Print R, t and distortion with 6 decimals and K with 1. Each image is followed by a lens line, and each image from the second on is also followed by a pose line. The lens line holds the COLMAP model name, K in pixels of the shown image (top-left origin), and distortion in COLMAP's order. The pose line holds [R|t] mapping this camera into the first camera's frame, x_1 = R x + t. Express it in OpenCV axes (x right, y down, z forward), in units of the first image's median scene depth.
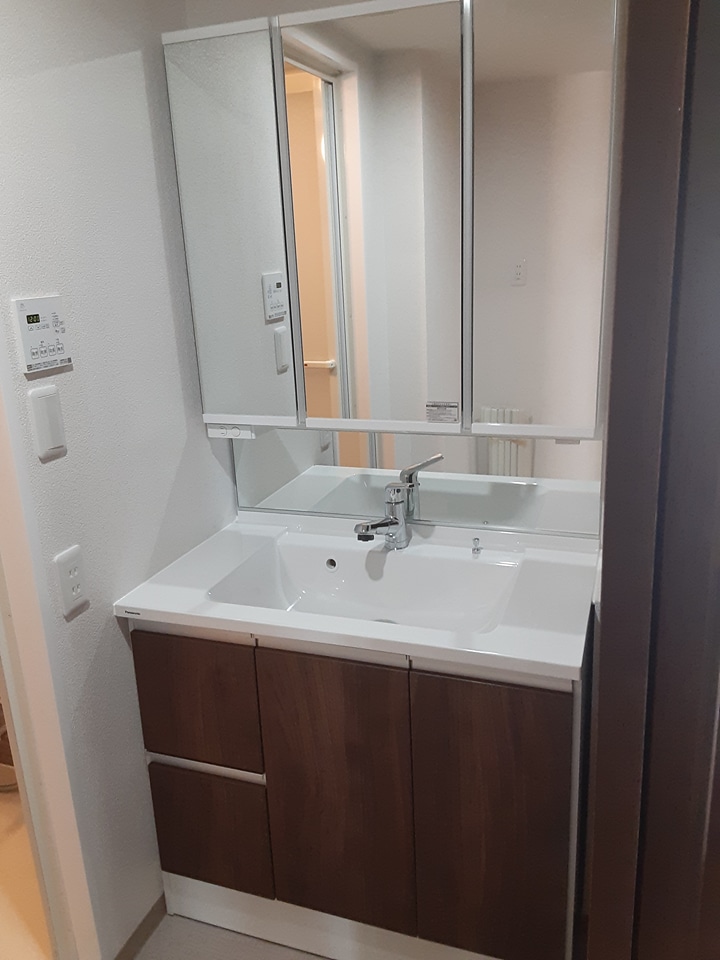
lens RADIAL K [[792.8, 0, 359.5], [0, 792.8, 479.4], [0, 0, 1]] dist [0.016943, -0.008113]
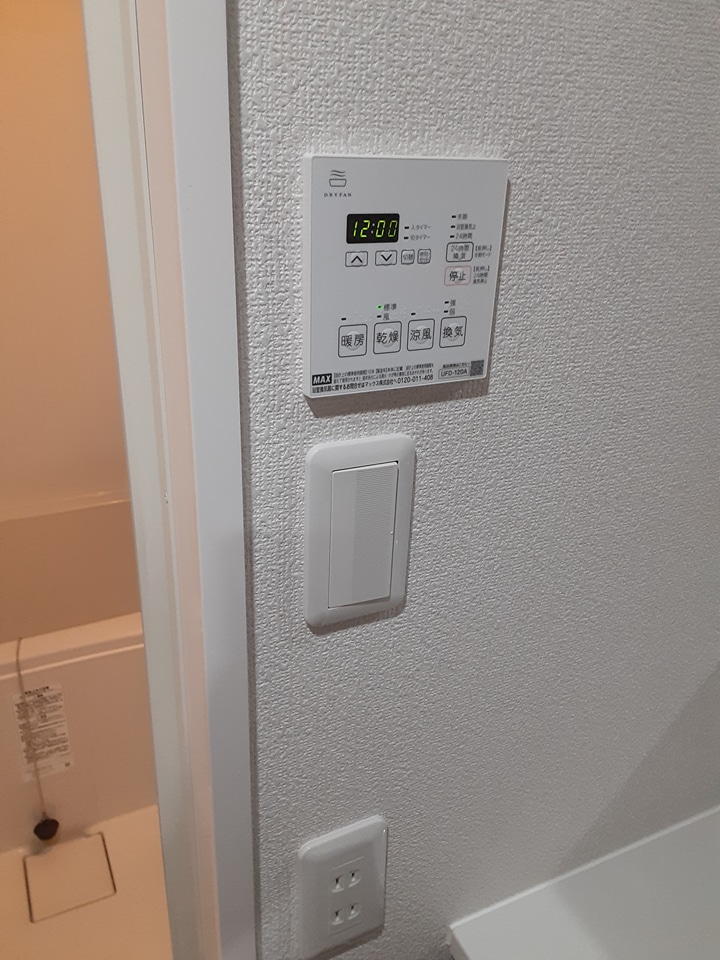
lens RADIAL K [[792.8, 0, 360.4], [0, 792.8, 482.3], [0, 0, 1]] dist [0.016943, -0.008113]
pose [[0.721539, 0.337780, -0.604388, -0.193040], [-0.252882, 0.941183, 0.224109, -0.172262], [0.644540, -0.008865, 0.764519, 0.743610]]
